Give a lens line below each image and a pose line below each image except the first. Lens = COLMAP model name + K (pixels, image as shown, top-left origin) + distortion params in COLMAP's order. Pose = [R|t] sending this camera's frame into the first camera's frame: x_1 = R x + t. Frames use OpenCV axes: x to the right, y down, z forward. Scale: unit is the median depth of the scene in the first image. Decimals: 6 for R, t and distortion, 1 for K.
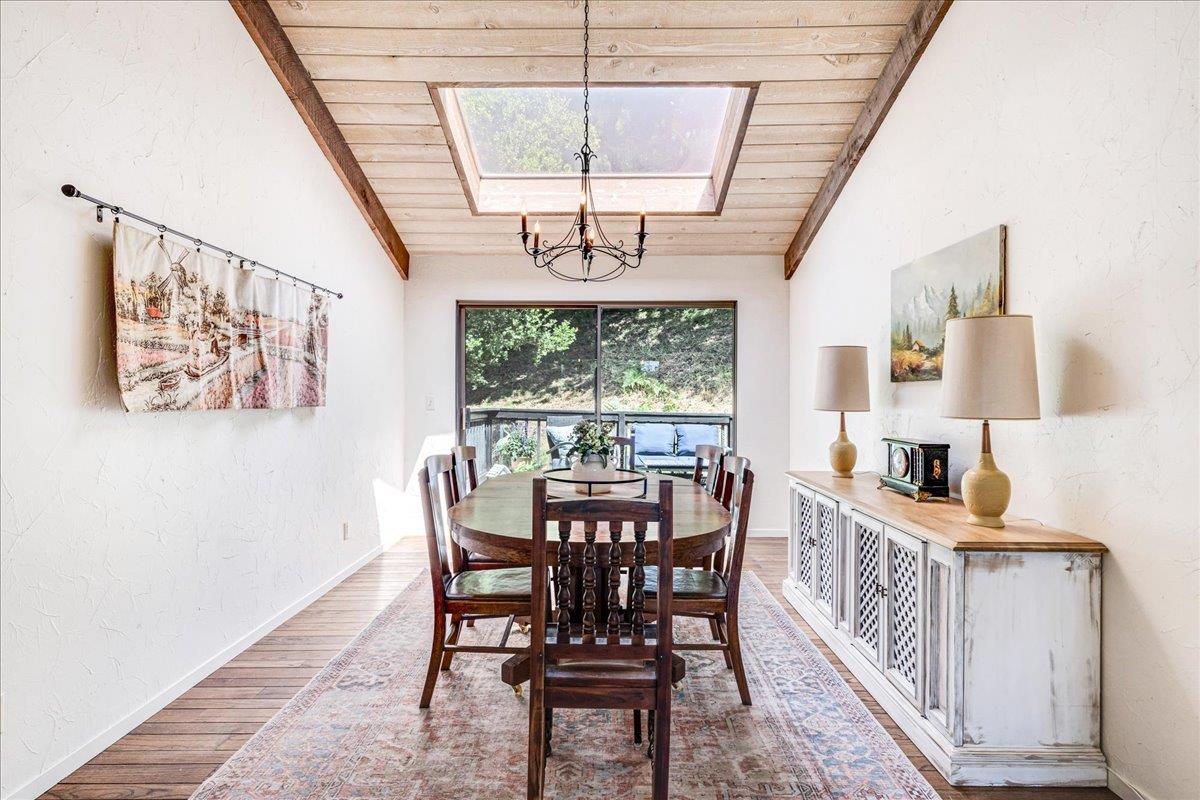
lens RADIAL K [[545.5, 0, 600.0], [0, 545.5, 400.0], [0, 0, 1]] dist [-0.002724, -0.000491]
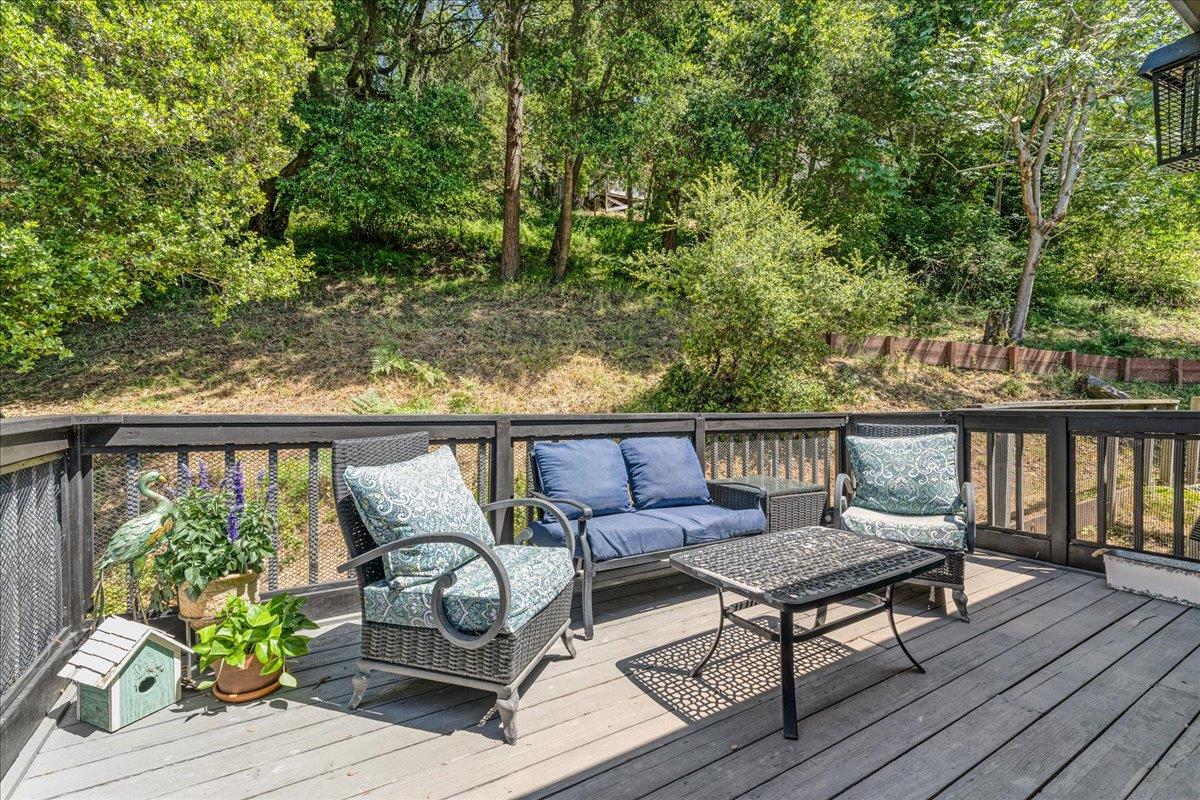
lens RADIAL K [[545.5, 0, 600.0], [0, 545.5, 400.0], [0, 0, 1]] dist [-0.002724, -0.000491]
pose [[0.857598, -0.010539, 0.514213, -0.059946], [0.005140, 0.999916, 0.011921, 0.003020], [-0.514295, -0.007580, 0.857580, 0.322397]]
